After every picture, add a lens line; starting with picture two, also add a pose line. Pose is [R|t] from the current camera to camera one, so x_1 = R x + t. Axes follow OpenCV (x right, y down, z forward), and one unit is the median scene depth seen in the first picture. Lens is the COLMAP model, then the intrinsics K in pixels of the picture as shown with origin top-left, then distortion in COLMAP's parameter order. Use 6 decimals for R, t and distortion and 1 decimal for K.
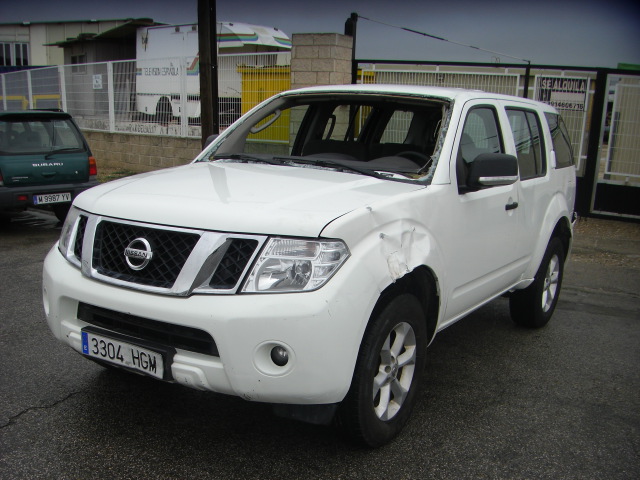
lens RADIAL K [[723.3, 0, 291.0], [0, 723.3, 349.5], [0, 0, 1]] dist [-0.167603, 0.039235]
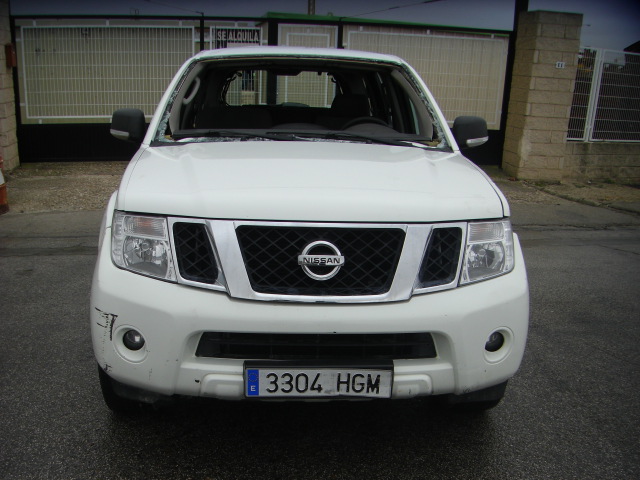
lens RADIAL K [[723.3, 0, 291.0], [0, 723.3, 349.5], [0, 0, 1]] dist [-0.167603, 0.039235]
pose [[0.800499, -0.226607, 0.554843, -0.703998], [0.189465, 0.973971, 0.124436, -0.139107], [-0.568599, 0.005512, 0.822596, 0.324517]]
